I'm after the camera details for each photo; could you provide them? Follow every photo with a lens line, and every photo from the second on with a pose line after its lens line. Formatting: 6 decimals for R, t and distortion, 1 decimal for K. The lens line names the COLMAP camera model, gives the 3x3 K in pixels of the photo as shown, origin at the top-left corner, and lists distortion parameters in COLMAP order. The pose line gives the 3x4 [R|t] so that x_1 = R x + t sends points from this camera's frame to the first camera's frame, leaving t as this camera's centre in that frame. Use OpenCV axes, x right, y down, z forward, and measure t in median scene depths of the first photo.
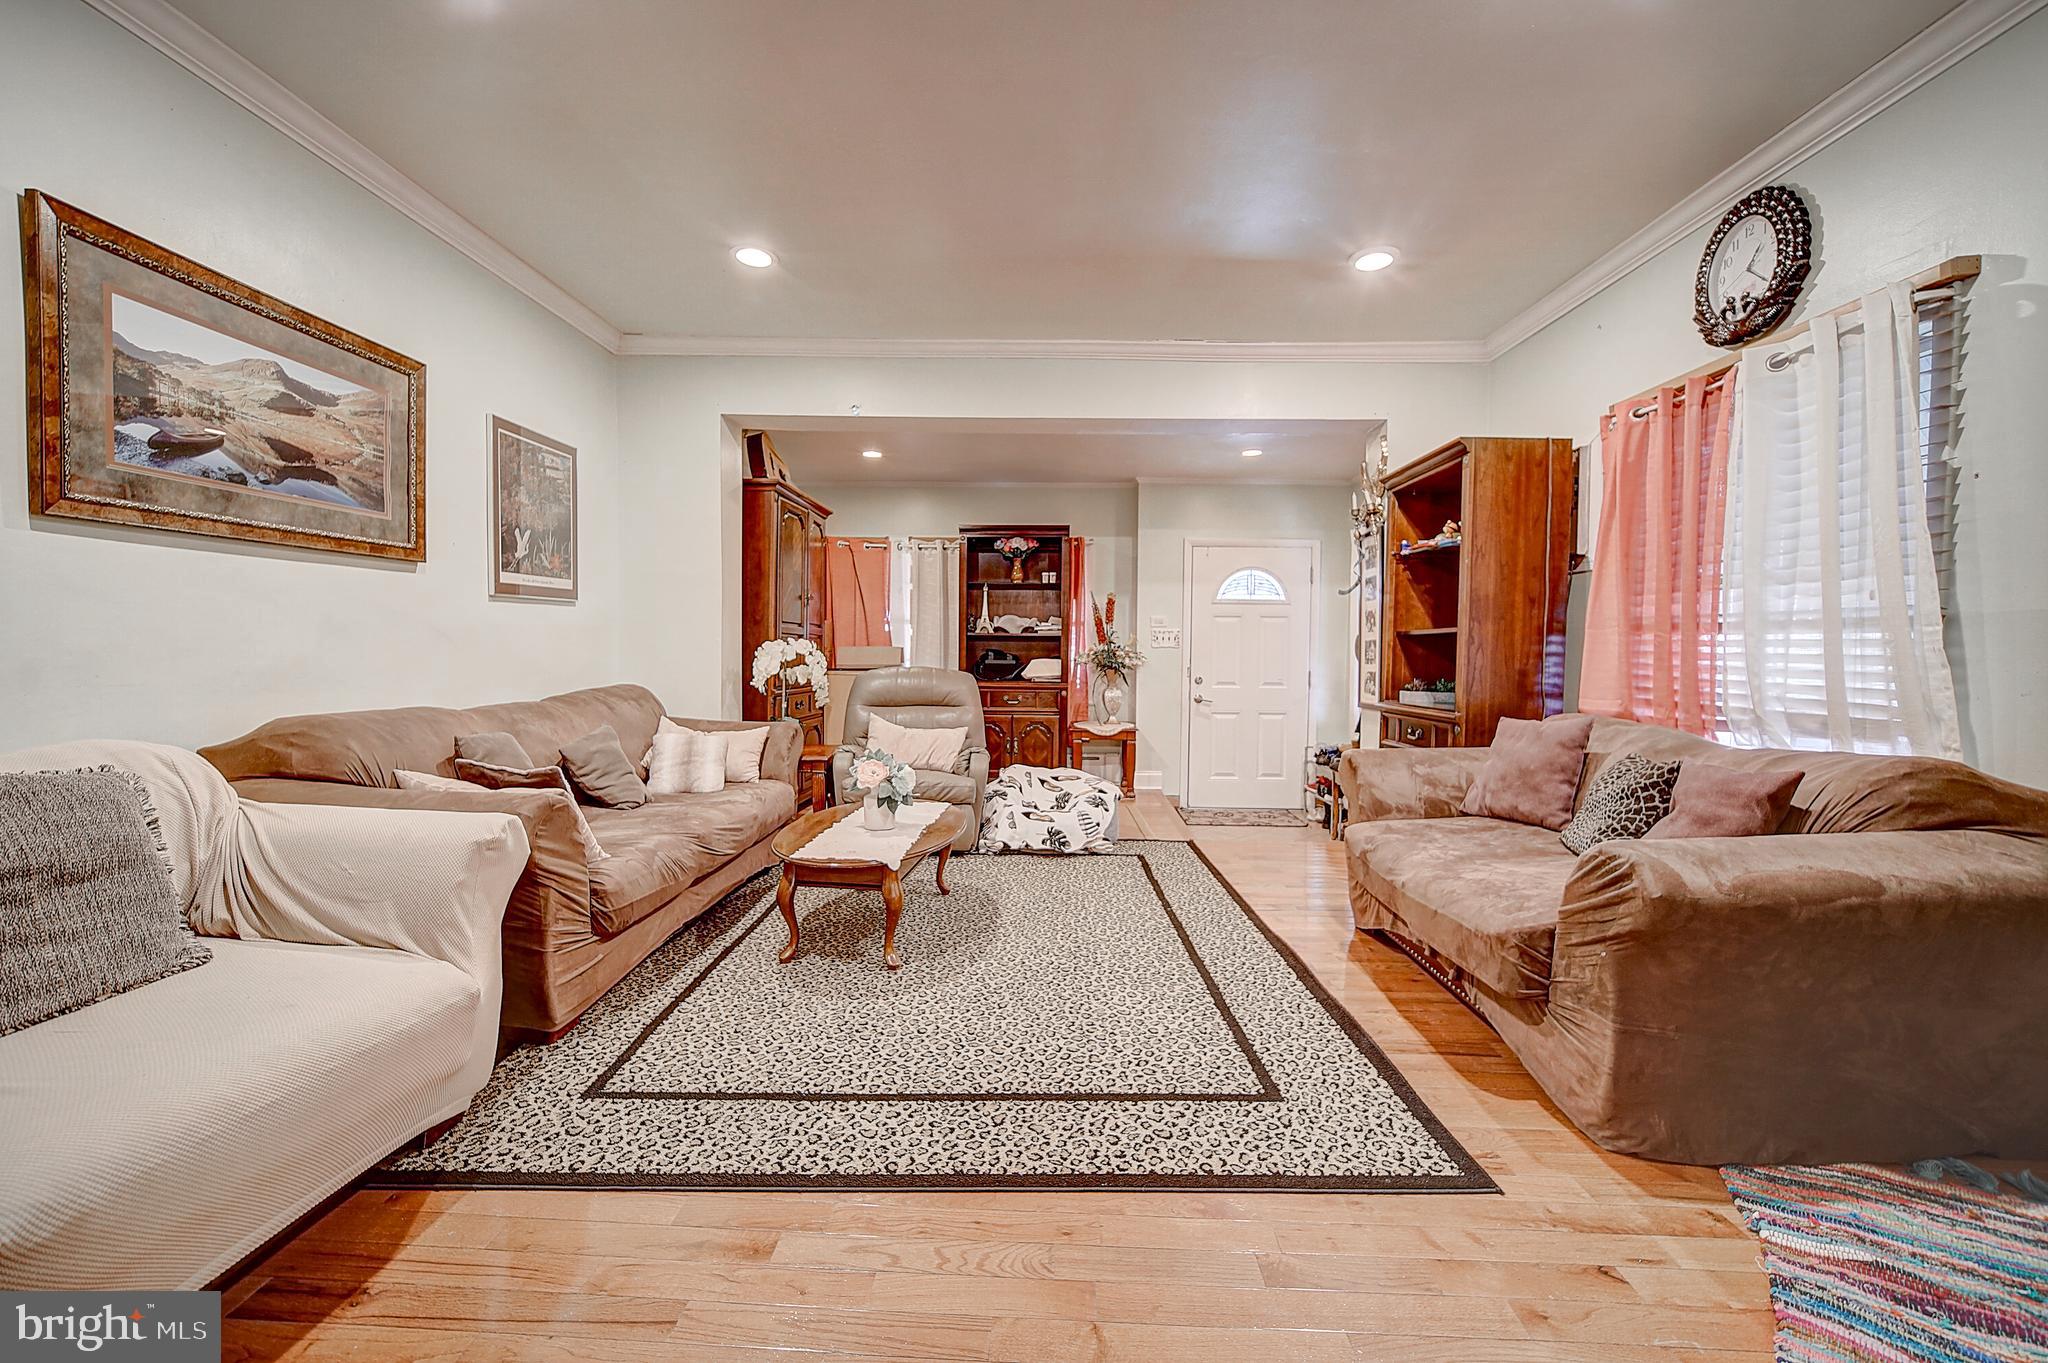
lens RADIAL K [[810.8, 0, 1010.2], [0, 810.8, 678.6], [0, 0, 1]] dist [-0.029783, 0.010396]
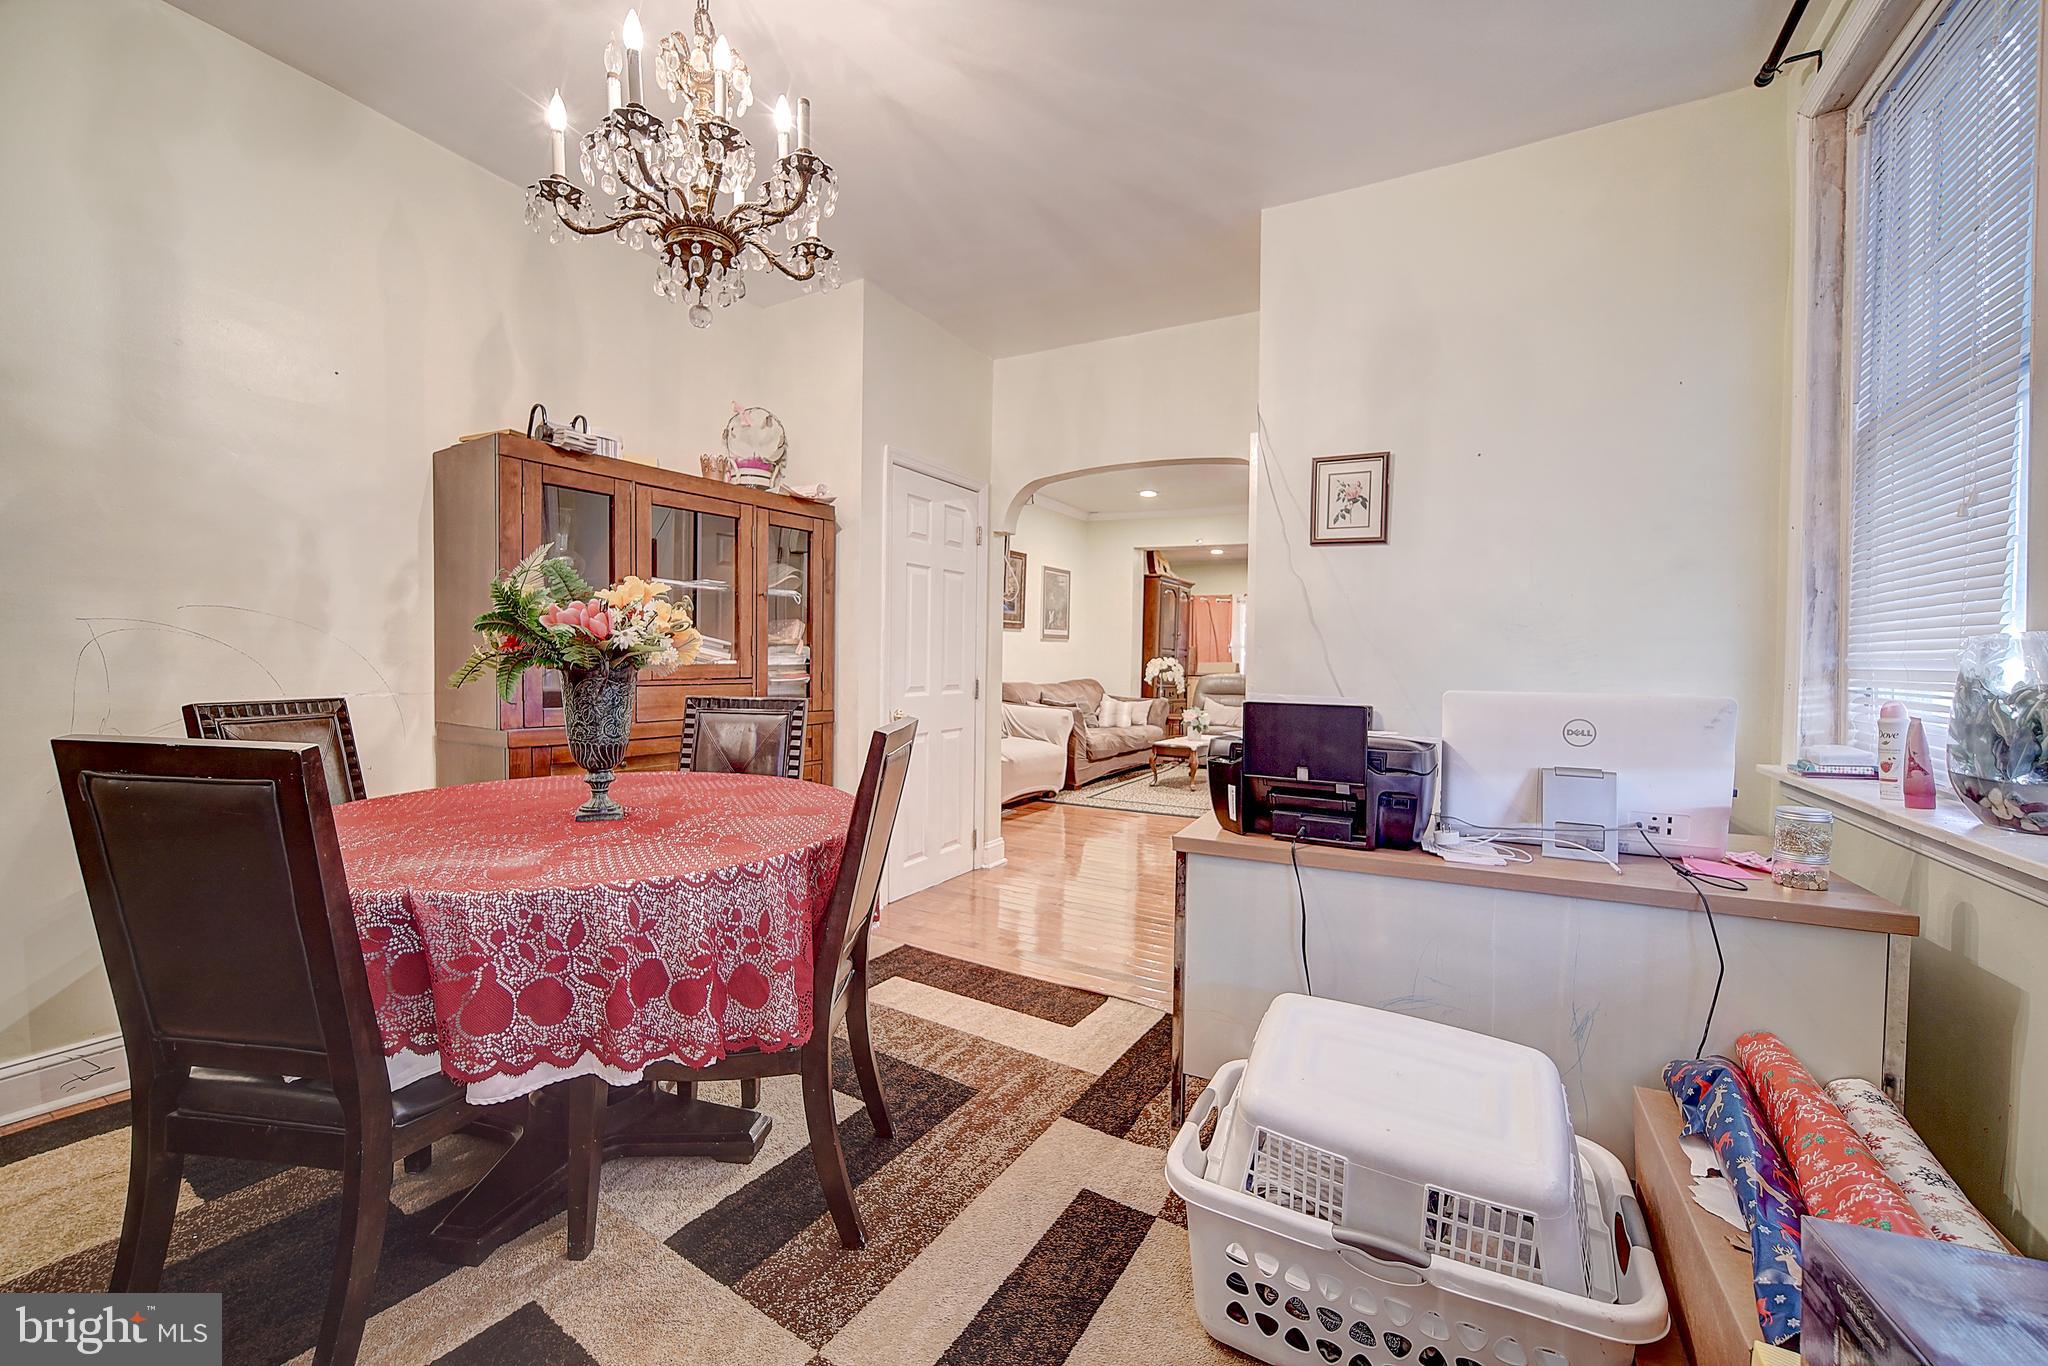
lens RADIAL K [[810.8, 0, 1030.6], [0, 810.8, 676.0], [0, 0, 1]] dist [-0.029783, 0.010396]
pose [[0.891903, 0.016596, -0.451922, 0.493074], [-0.026983, 0.999499, -0.016548, 0.054911], [0.451421, 0.026953, 0.891904, -1.362056]]
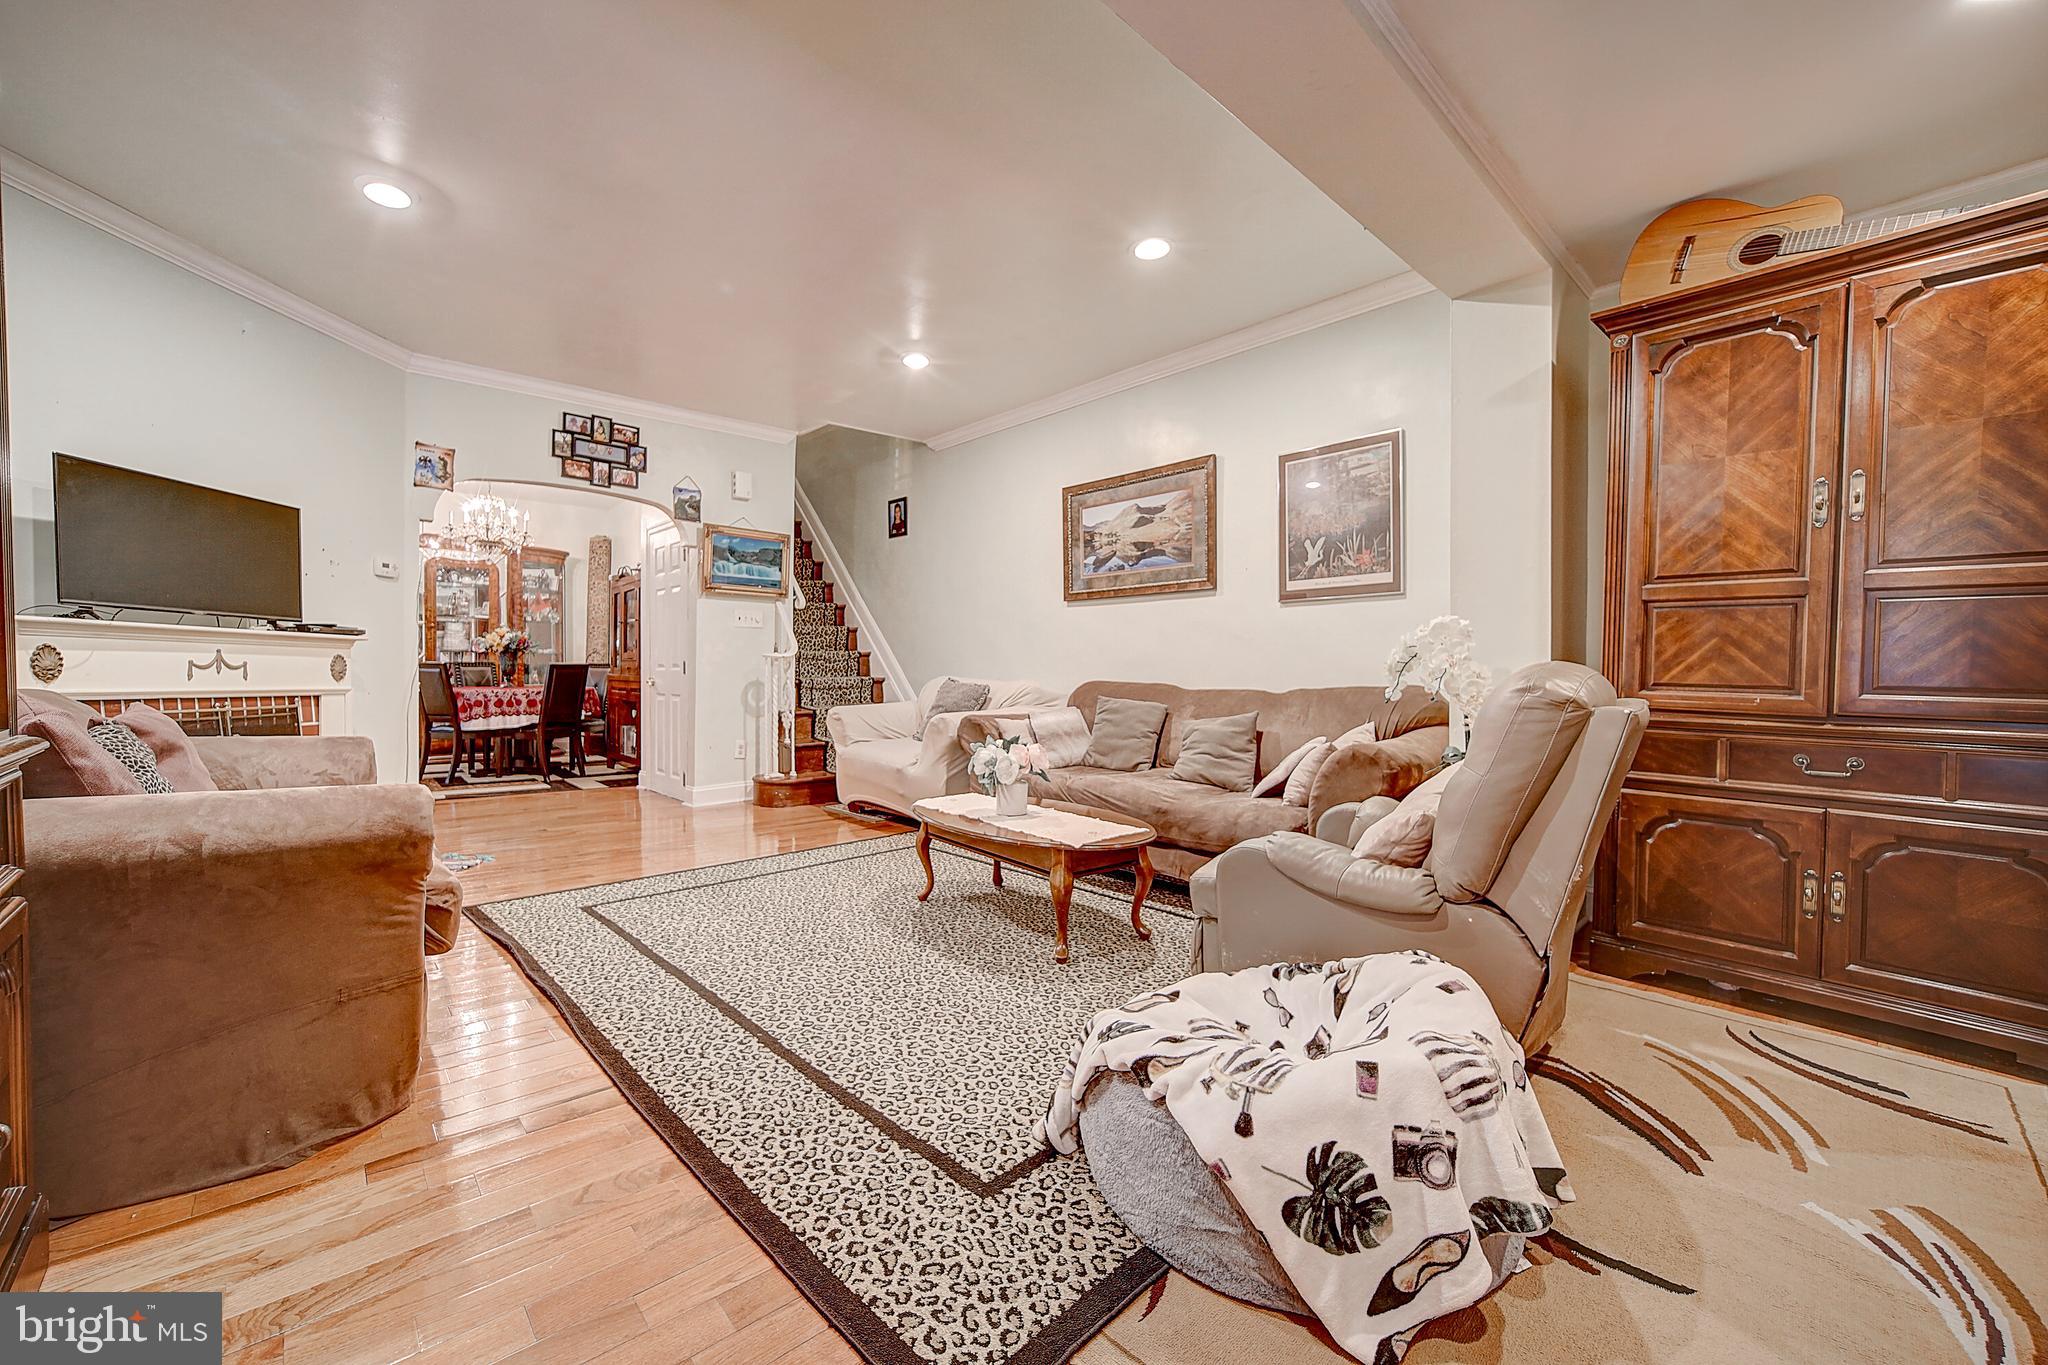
lens RADIAL K [[810.8, 0, 1018.3], [0, 810.8, 684.3], [0, 0, 1]] dist [-0.029783, 0.010396]
pose [[-0.703737, -0.001819, -0.710458, 0.572422], [-0.042290, 0.998331, 0.039334, -0.013179], [0.709201, 0.057726, -0.702639, 1.805852]]
